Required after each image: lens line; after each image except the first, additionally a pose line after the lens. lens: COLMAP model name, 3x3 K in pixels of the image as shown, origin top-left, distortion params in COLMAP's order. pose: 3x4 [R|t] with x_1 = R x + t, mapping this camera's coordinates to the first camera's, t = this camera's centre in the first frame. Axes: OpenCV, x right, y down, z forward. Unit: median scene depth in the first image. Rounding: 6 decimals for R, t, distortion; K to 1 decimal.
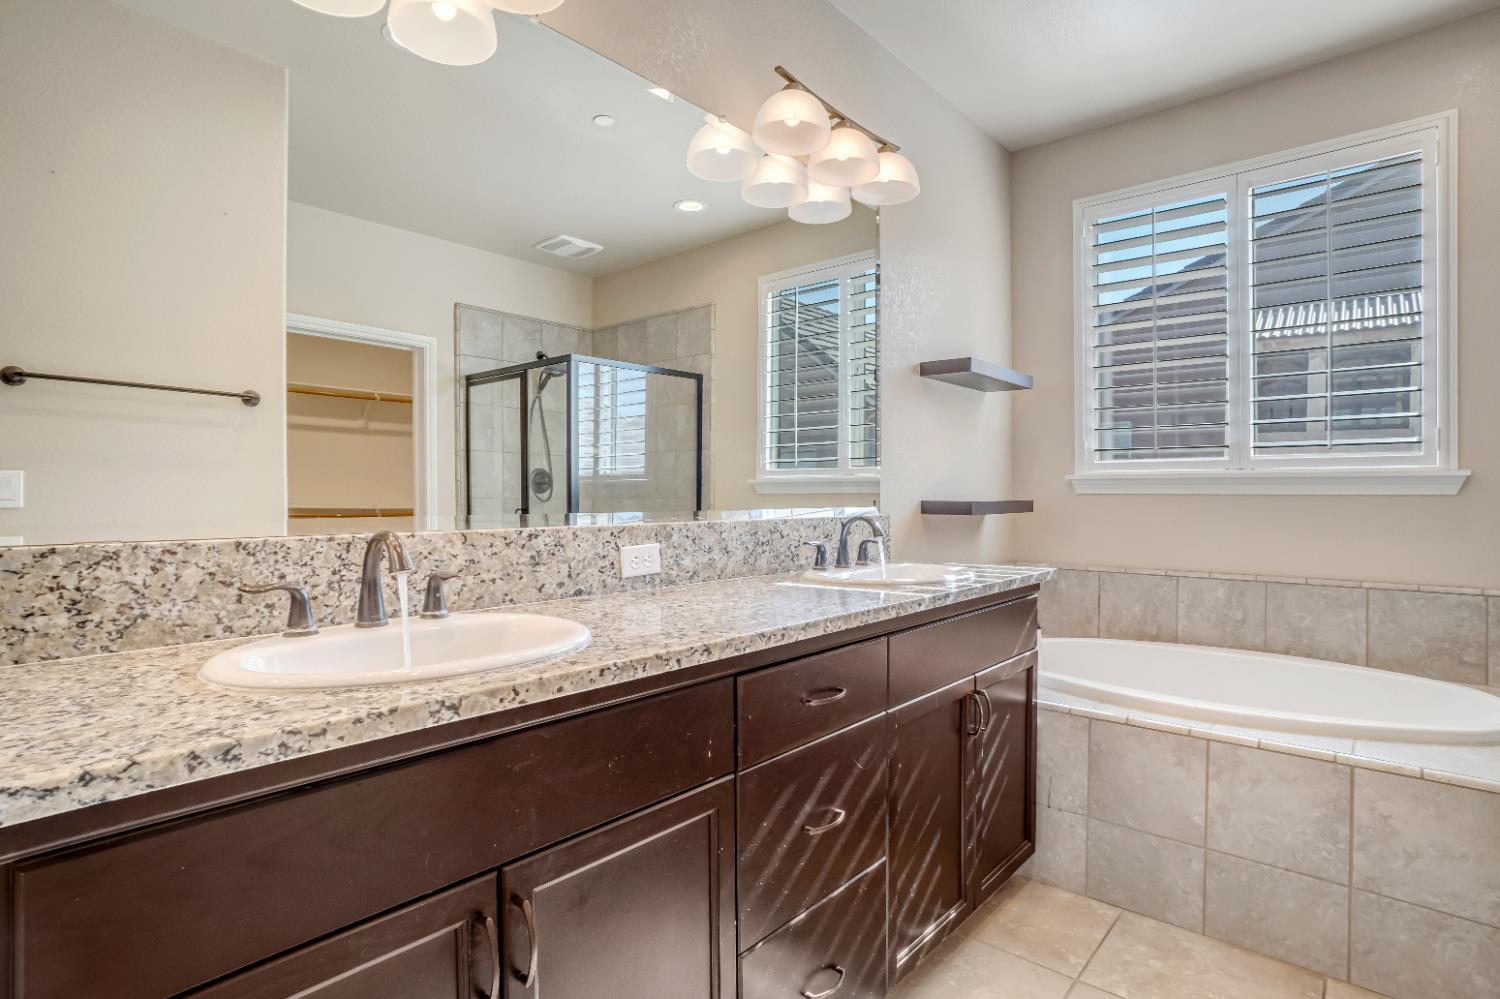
lens RADIAL K [[736.9, 0, 746.3], [0, 736.9, 506.0], [0, 0, 1]] dist [-0.029191, -0.000017]
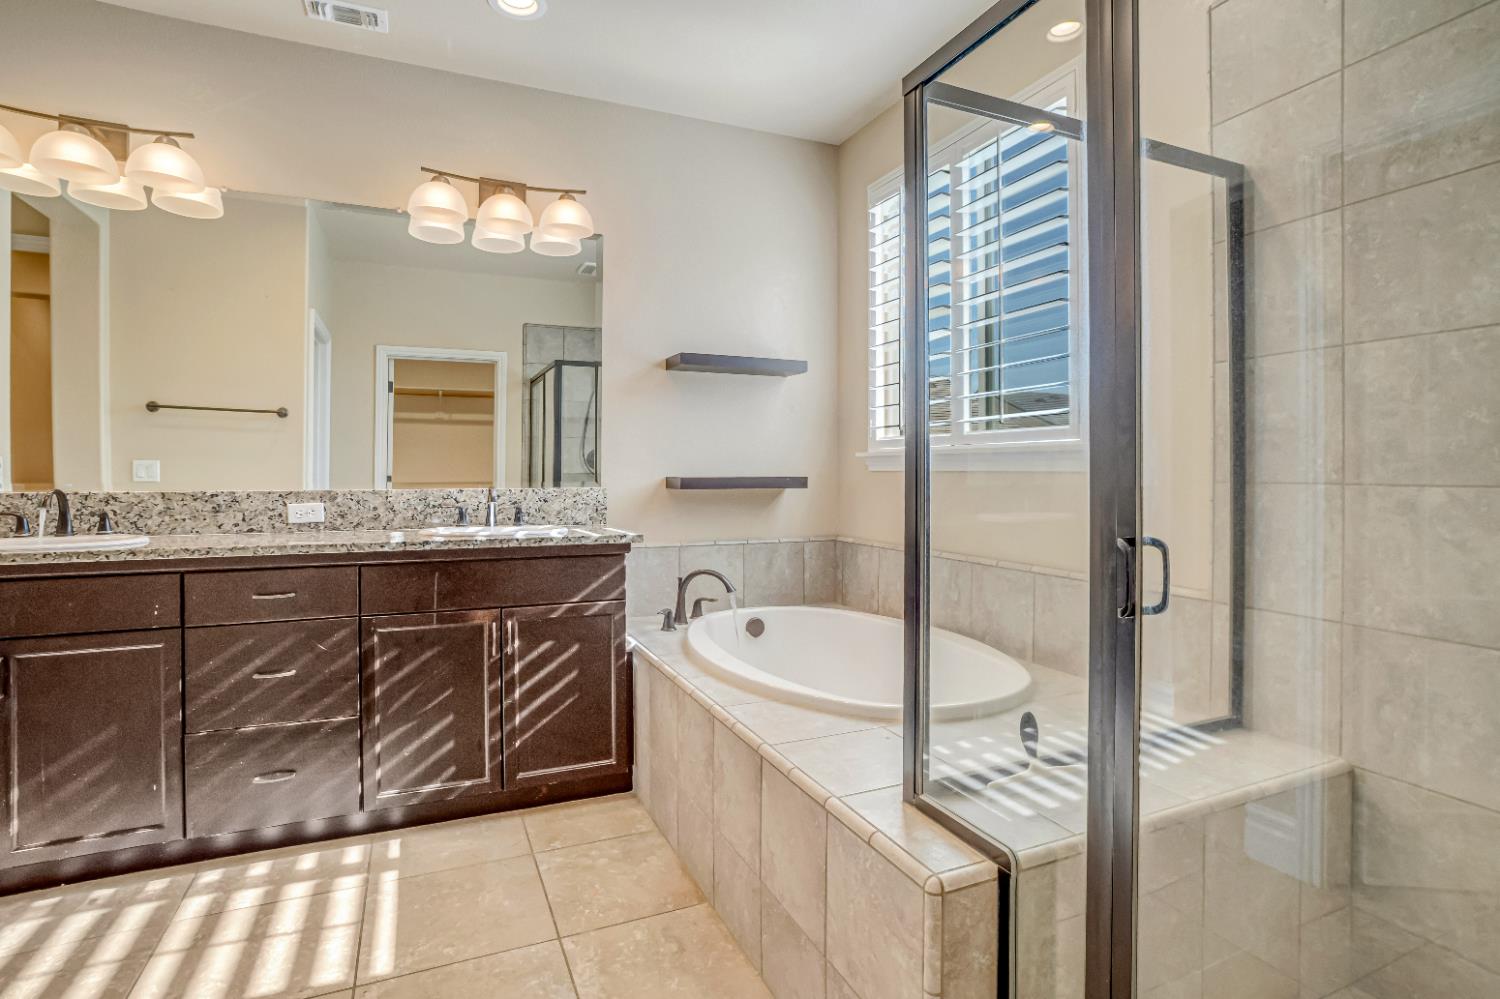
lens RADIAL K [[738.8, 0, 746.0], [0, 738.8, 480.9], [0, 0, 1]] dist [-0.002493, -0.000236]
pose [[0.904266, 0.005592, -0.426934, 1.409236], [-0.007503, 0.999968, -0.002794, 0.002688], [0.426905, 0.005730, 0.904279, -0.021615]]
